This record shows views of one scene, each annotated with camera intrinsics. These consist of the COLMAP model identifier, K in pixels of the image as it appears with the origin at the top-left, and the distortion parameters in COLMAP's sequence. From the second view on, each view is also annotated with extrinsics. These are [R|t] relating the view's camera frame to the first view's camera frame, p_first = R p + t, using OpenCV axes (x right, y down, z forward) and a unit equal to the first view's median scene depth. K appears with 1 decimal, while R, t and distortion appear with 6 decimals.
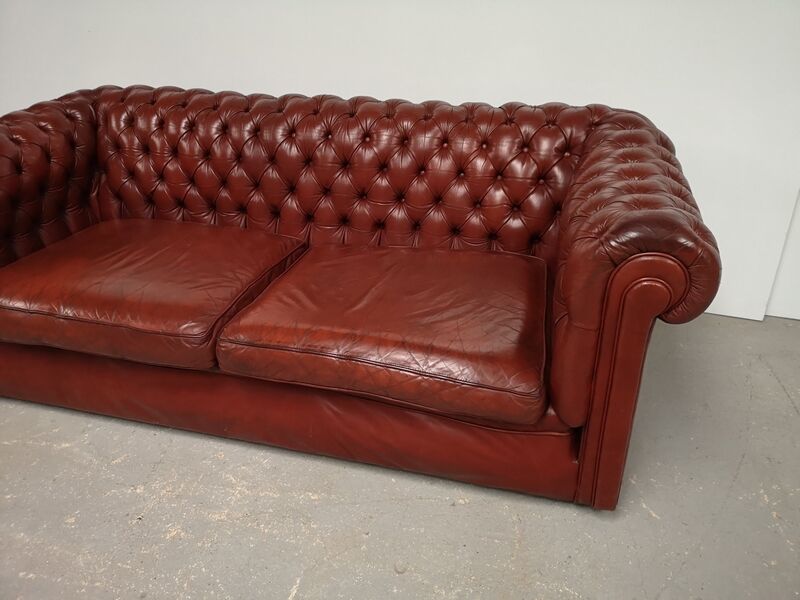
lens RADIAL K [[622.9, 0, 396.5], [0, 622.9, 295.9], [0, 0, 1]] dist [0.045695, -0.060889]
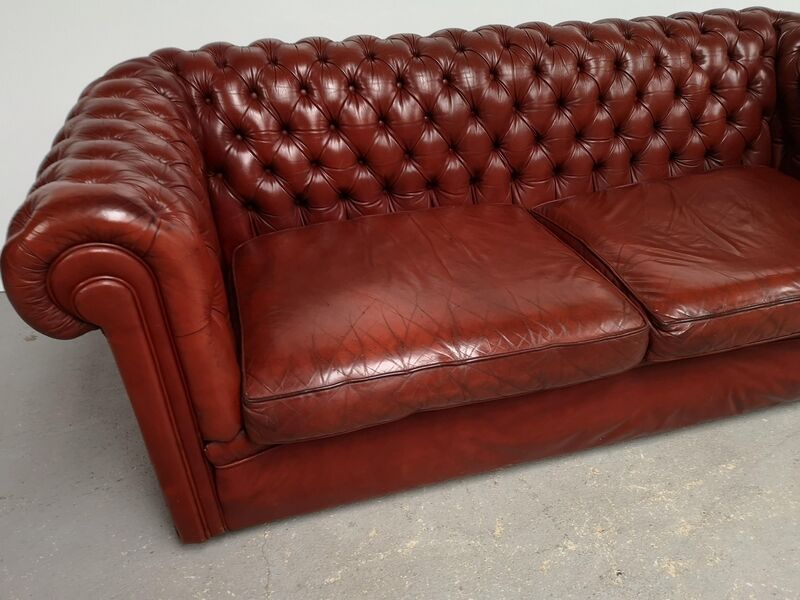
lens RADIAL K [[640.8, 0, 395.3], [0, 640.8, 303.0], [0, 0, 1]] dist [0.024956, -0.054981]
pose [[0.861048, -0.276712, 0.426647, -0.760126], [0.251281, 0.960926, 0.116102, -0.113310], [-0.442103, 0.007239, 0.896935, 0.339935]]
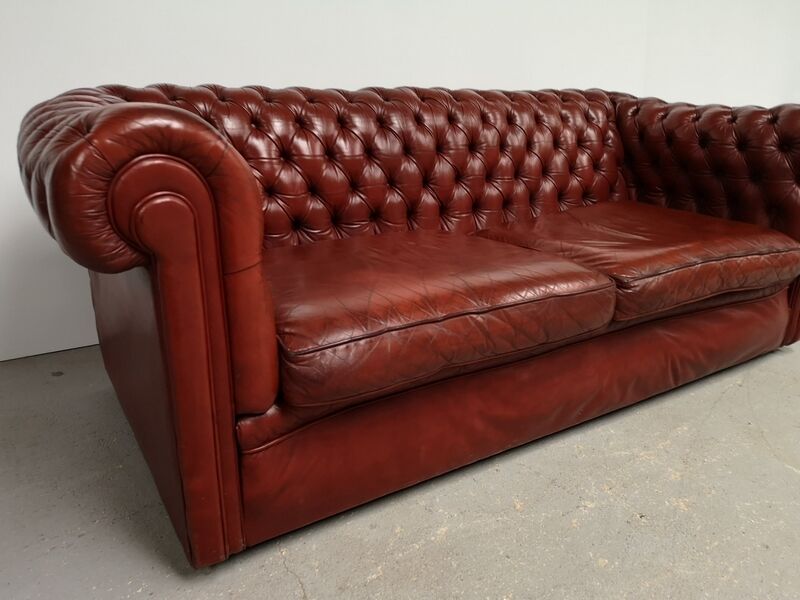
lens RADIAL K [[640.8, 0, 399.3], [0, 640.8, 300.4], [0, 0, 1]] dist [0.024956, -0.054981]
pose [[0.669812, -0.213299, 0.711235, -0.972027], [0.344692, 0.937712, -0.043398, 0.018454], [-0.657677, 0.274225, 0.701614, 0.463899]]
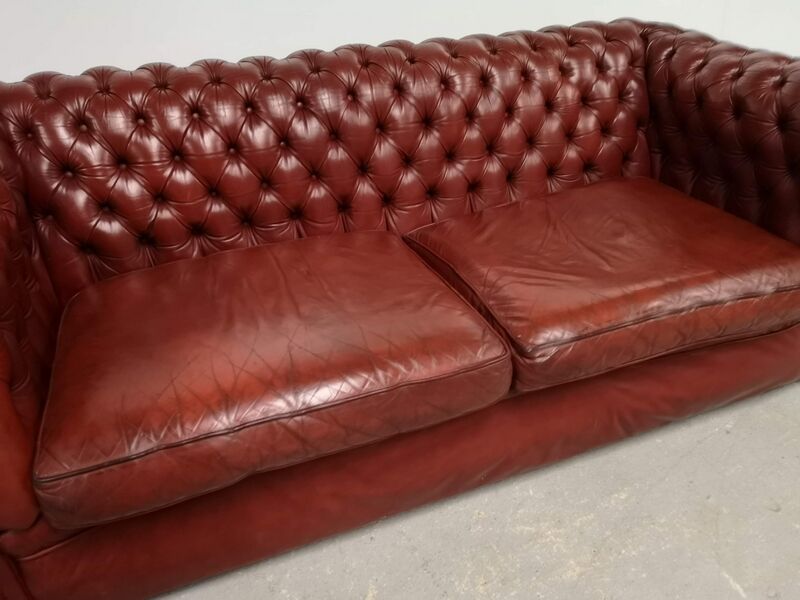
lens RADIAL K [[640.8, 0, 400.3], [0, 640.8, 297.0], [0, 0, 1]] dist [0.024956, -0.054981]
pose [[0.802116, -0.308723, 0.511175, -0.636132], [0.306841, 0.947428, 0.090714, -0.086776], [-0.512307, 0.084086, 0.854676, 0.347108]]
